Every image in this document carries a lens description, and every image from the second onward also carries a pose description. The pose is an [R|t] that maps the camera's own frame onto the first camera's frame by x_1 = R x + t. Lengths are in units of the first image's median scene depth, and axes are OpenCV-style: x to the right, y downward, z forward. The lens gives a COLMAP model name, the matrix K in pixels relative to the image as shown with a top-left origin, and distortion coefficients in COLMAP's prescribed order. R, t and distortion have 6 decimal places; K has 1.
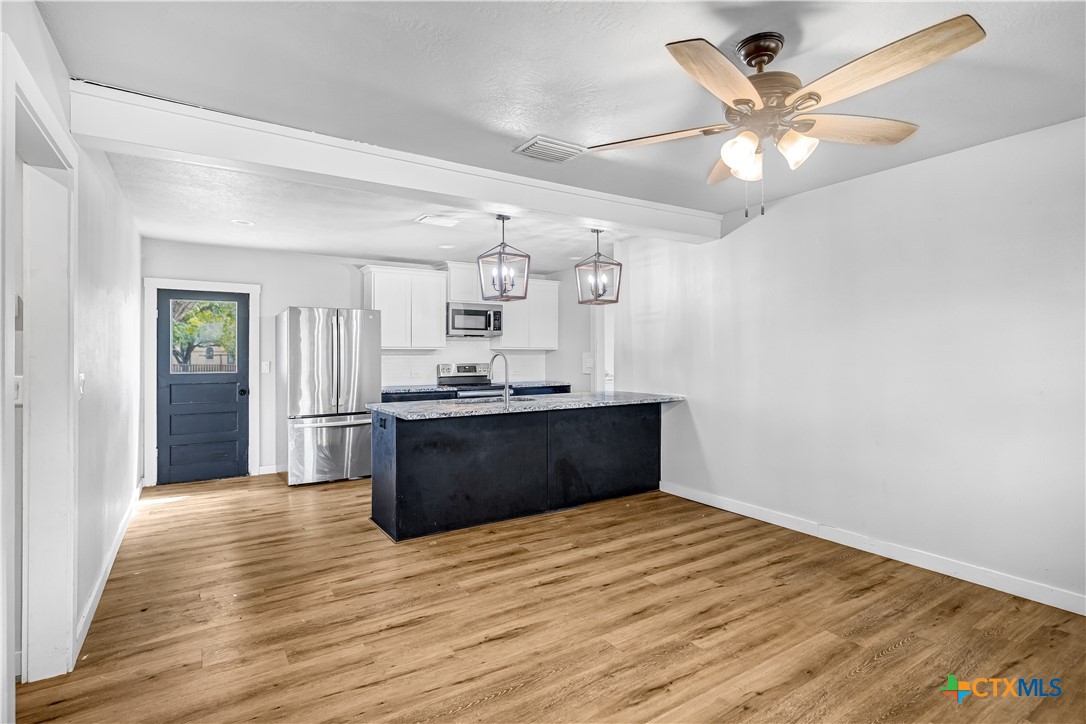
lens RADIAL K [[537.6, 0, 543.0], [0, 537.6, 362.0], [0, 0, 1]] dist [0.000288, 0.000407]
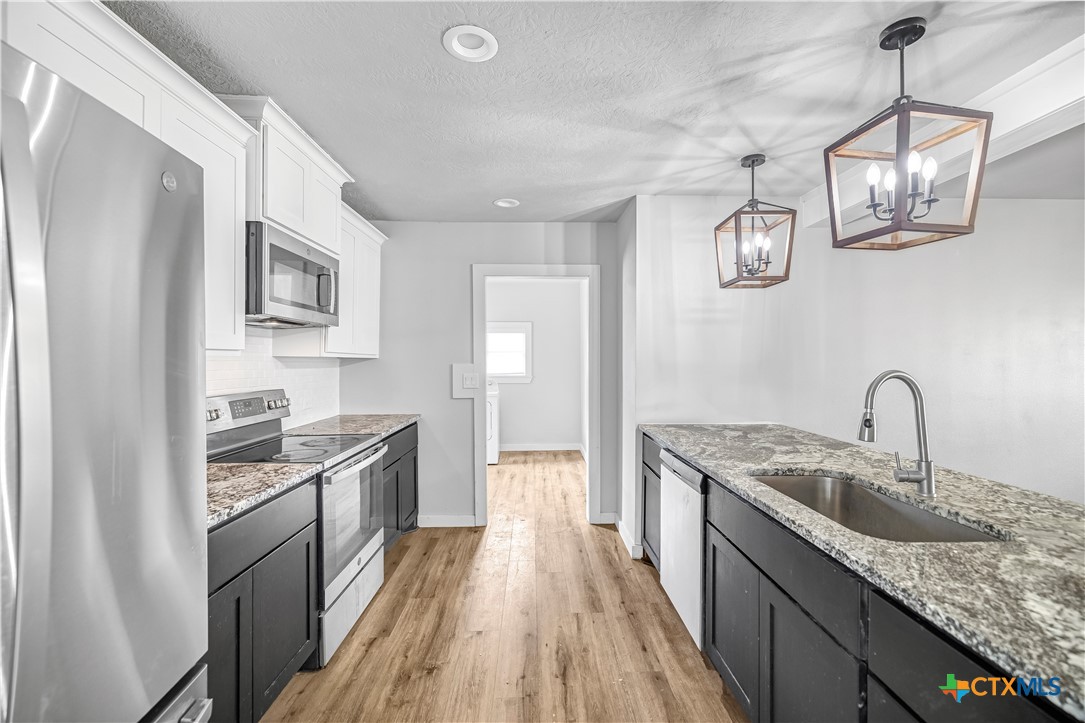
lens RADIAL K [[454.1, 0, 542.4], [0, 454.1, 365.4], [0, 0, 1]] dist [0.000392, -0.000065]
pose [[0.518124, -0.008201, 0.855266, -0.331129], [0.010472, 0.999940, 0.003244, -0.016988], [-0.855242, 0.007276, 0.518178, 0.690998]]
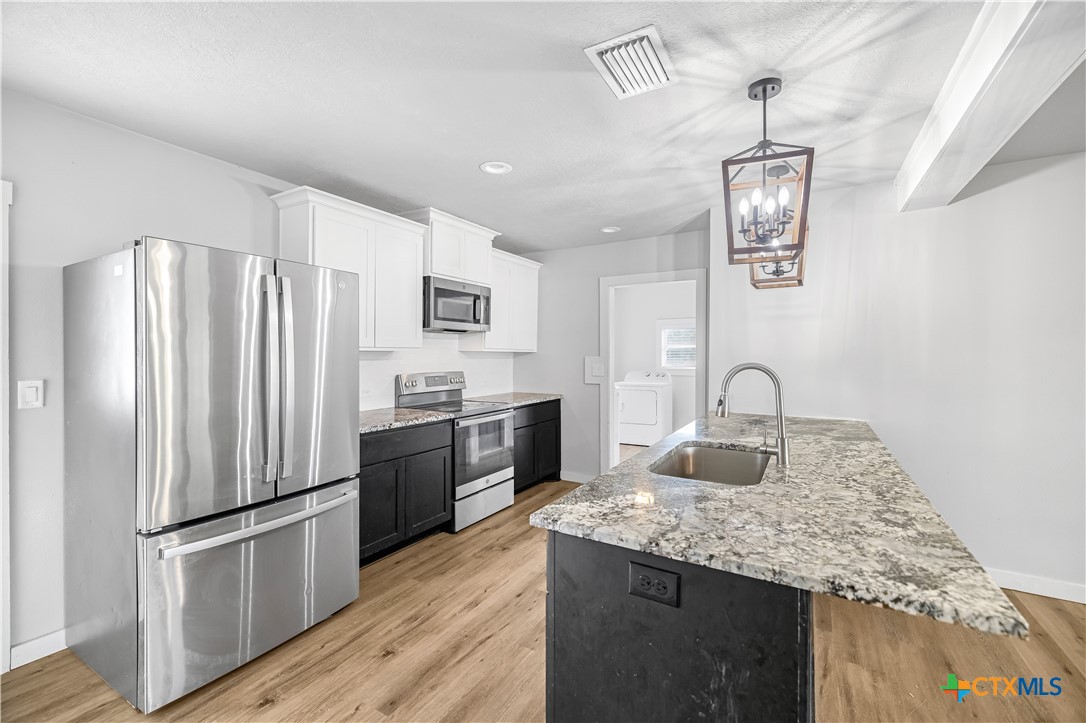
lens RADIAL K [[453.3, 0, 543.0], [0, 453.3, 361.5], [0, 0, 1]] dist [0.001666, 0.000331]
pose [[0.895183, -0.002756, 0.445690, -0.290620], [0.000808, 0.999989, 0.004561, -0.014125], [-0.445698, -0.003722, 0.895176, 0.471039]]
